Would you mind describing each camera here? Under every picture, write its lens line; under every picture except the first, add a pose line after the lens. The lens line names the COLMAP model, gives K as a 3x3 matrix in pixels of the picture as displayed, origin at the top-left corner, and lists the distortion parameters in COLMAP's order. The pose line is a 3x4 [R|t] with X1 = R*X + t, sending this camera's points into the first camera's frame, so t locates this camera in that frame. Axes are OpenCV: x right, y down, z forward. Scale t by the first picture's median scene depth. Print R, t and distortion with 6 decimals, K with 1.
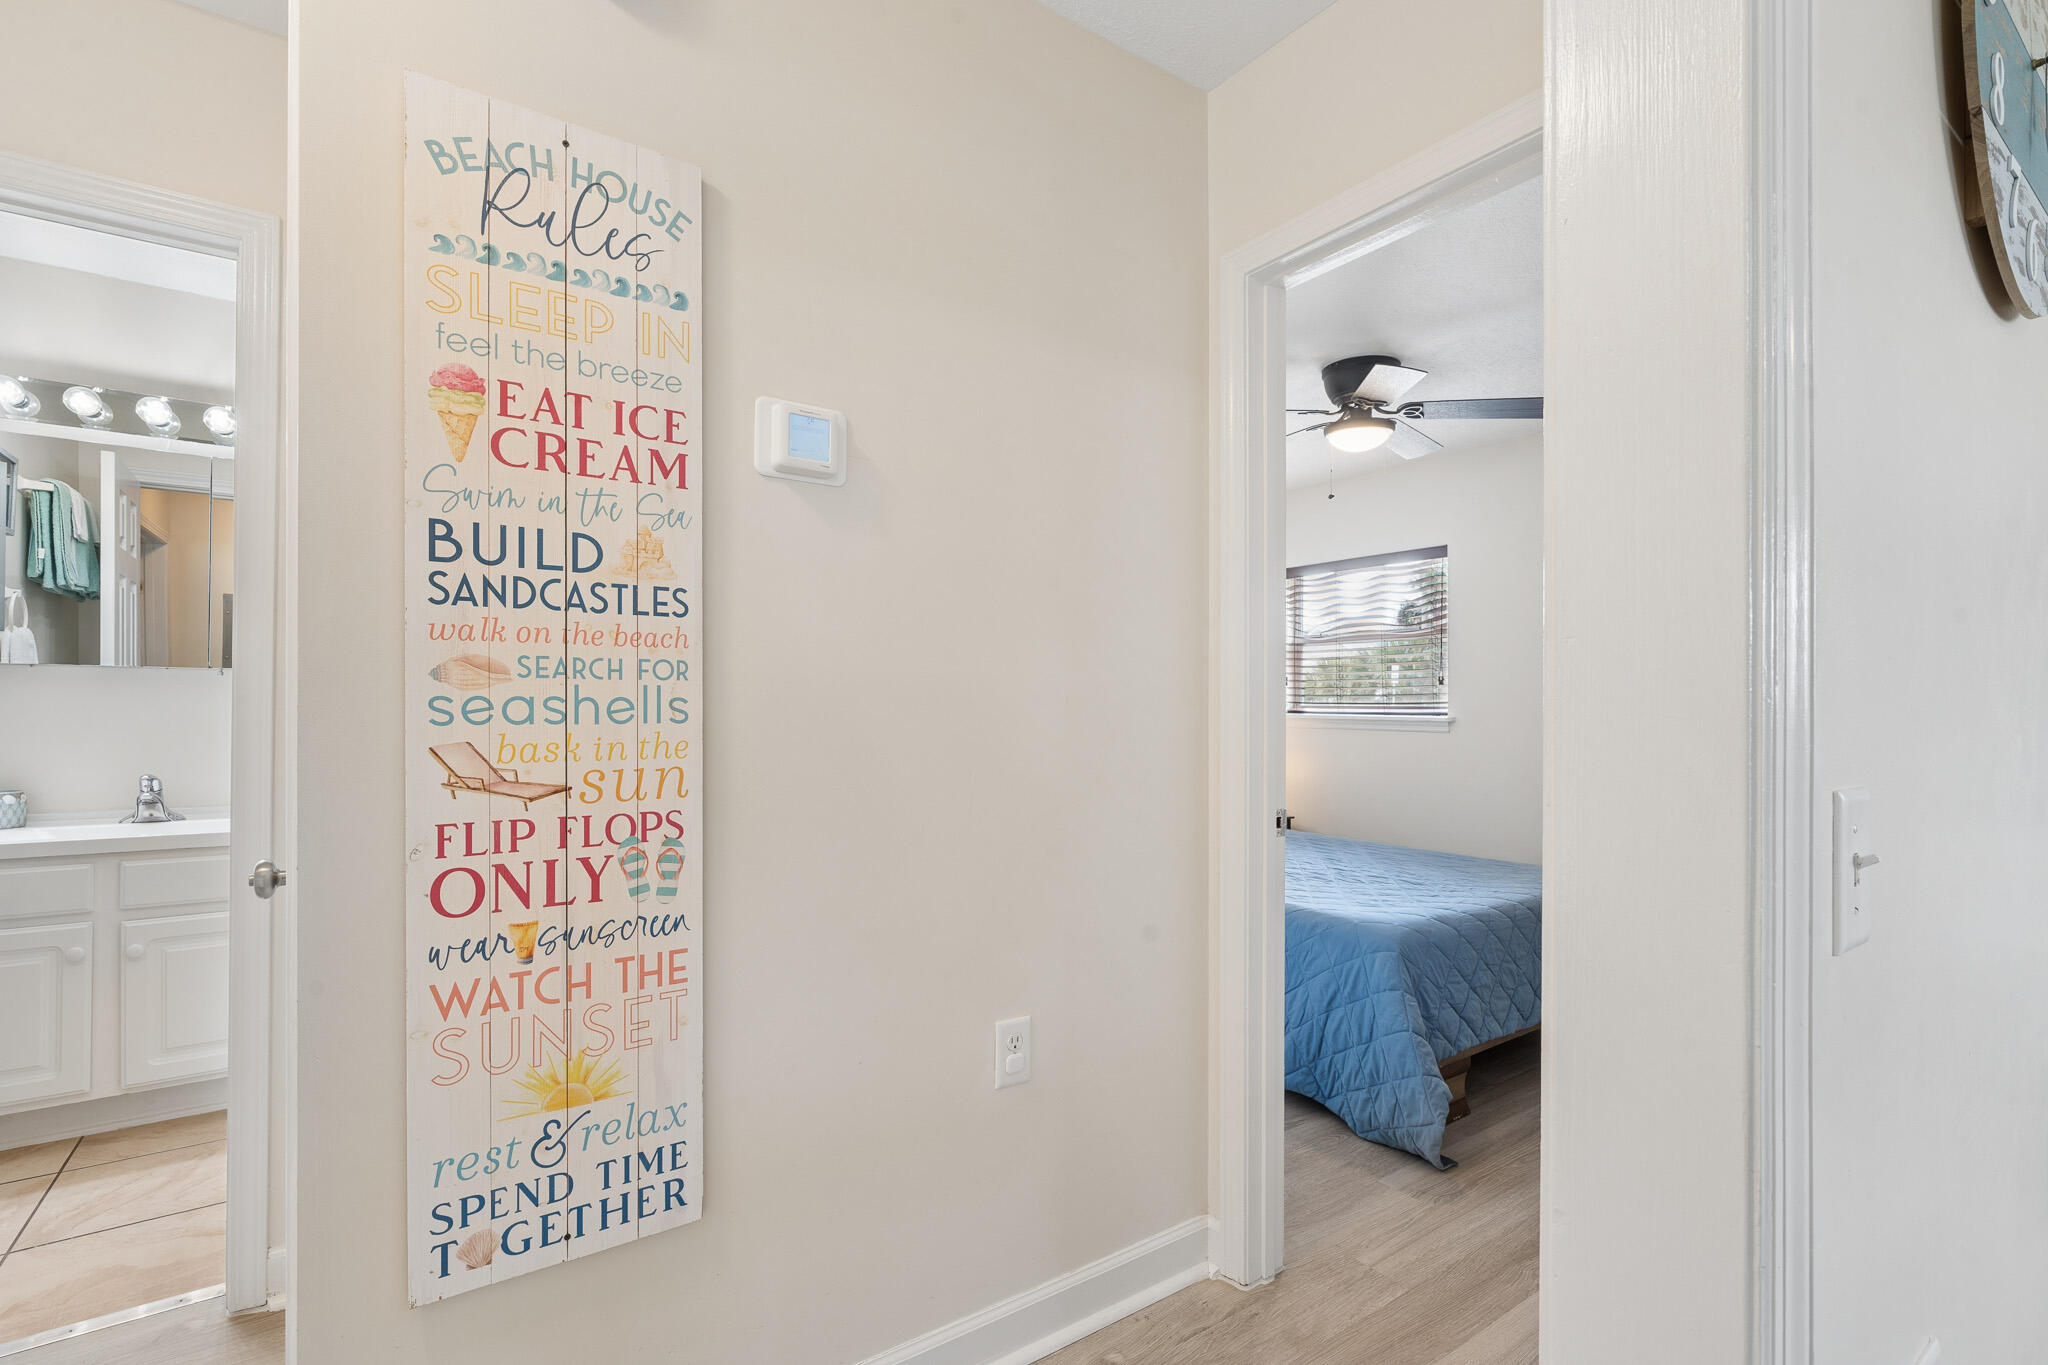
lens RADIAL K [[944.4, 0, 1029.4], [0, 944.4, 703.2], [0, 0, 1]] dist [-0.005305, -0.000031]
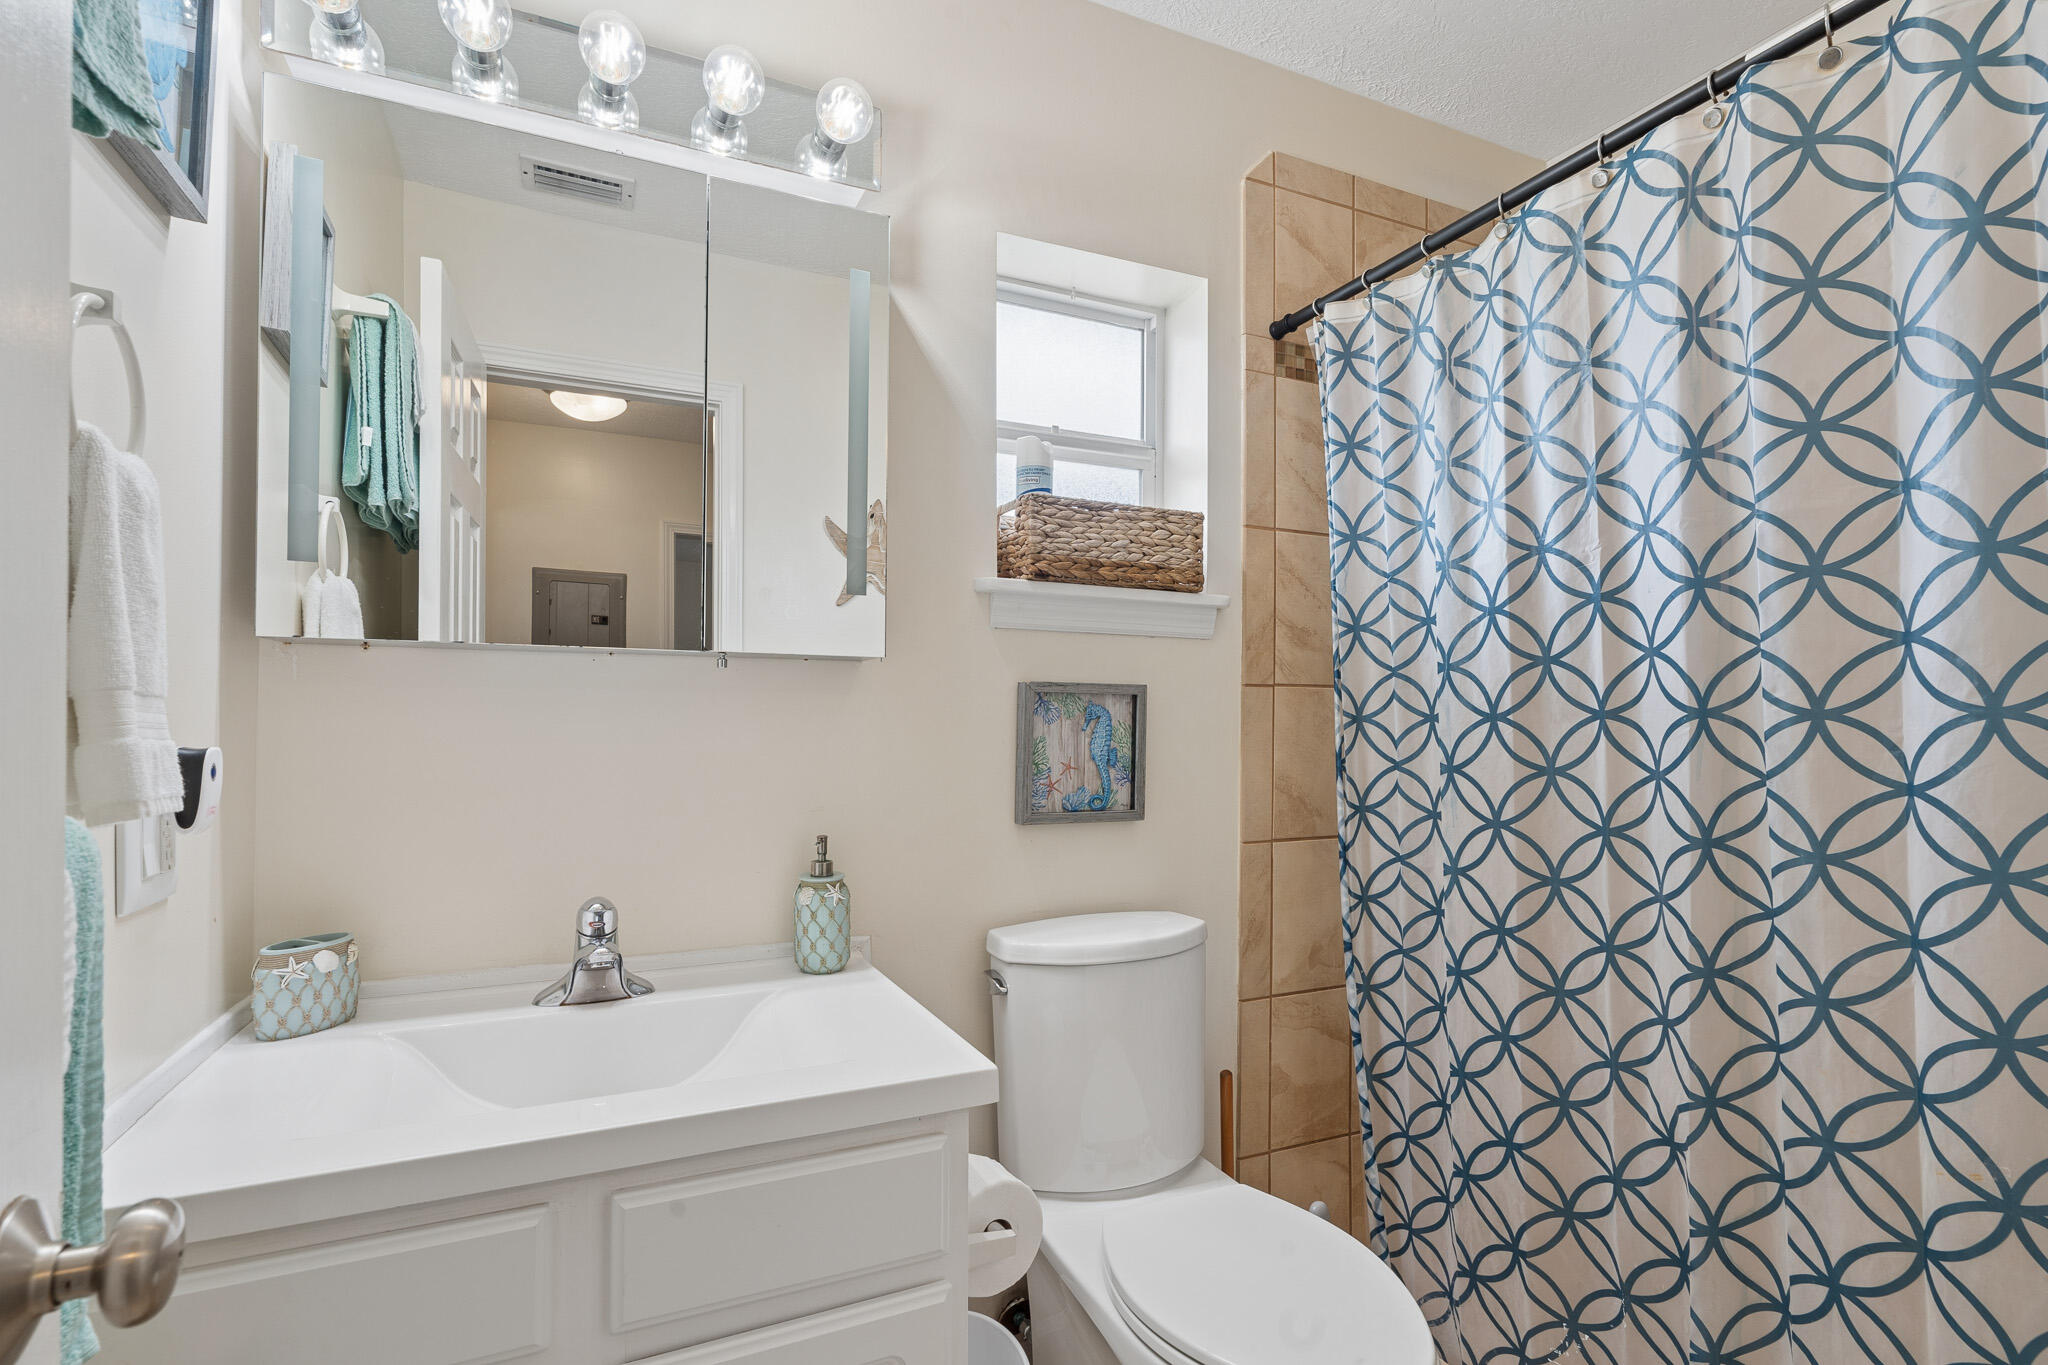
lens RADIAL K [[992.8, 0, 1027.4], [0, 992.8, 678.6], [0, 0, 1]] dist [-0.017209, -0.000160]
pose [[0.984986, -0.007427, -0.172475, -0.599235], [0.005147, 0.999893, -0.013662, -0.016711], [0.172558, 0.012569, 0.984919, 0.528187]]
